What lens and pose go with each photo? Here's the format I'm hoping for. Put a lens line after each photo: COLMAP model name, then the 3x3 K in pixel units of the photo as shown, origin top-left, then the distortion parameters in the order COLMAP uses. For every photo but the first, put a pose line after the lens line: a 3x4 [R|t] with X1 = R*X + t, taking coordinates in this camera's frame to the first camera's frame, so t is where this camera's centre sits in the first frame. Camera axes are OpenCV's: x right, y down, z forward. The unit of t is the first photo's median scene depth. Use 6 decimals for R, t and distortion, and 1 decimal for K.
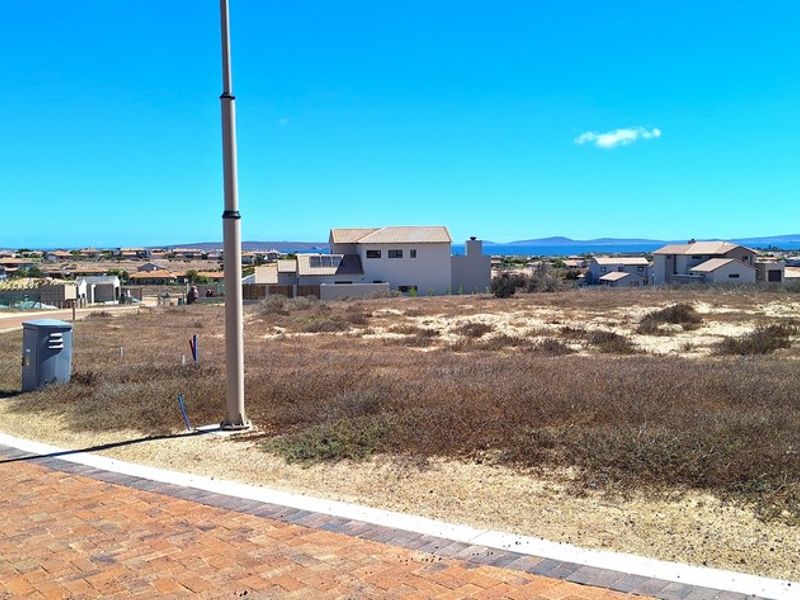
lens RADIAL K [[536.2, 0, 399.6], [0, 536.2, 296.9], [0, 0, 1]] dist [0.002189, 0.001975]
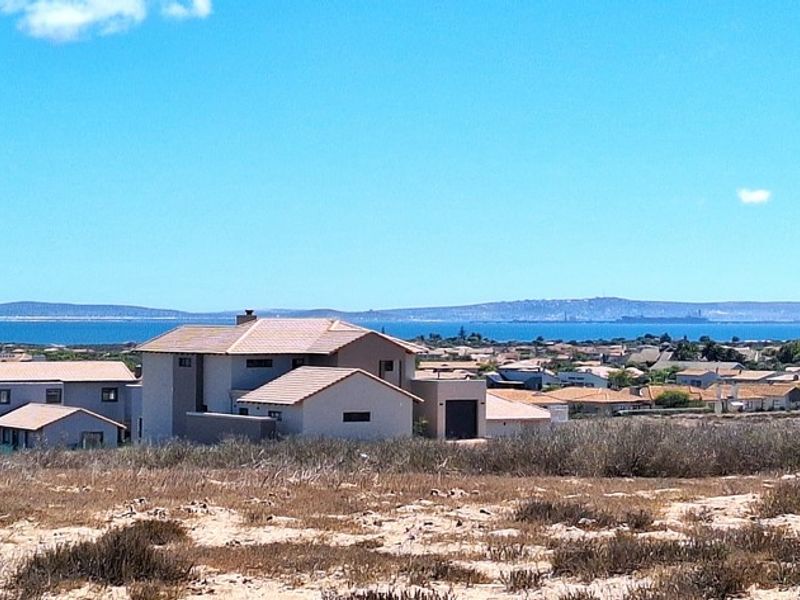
lens RADIAL K [[1132.4, 0, 400.2], [0, 1132.4, 301.4], [0, 0, 1]] dist [-0.007978, 0.000000]
pose [[0.967928, 0.009057, 0.251066, 0.460672], [0.005936, 0.998247, -0.058895, -0.070357], [-0.251159, 0.058496, 0.966177, 0.272468]]
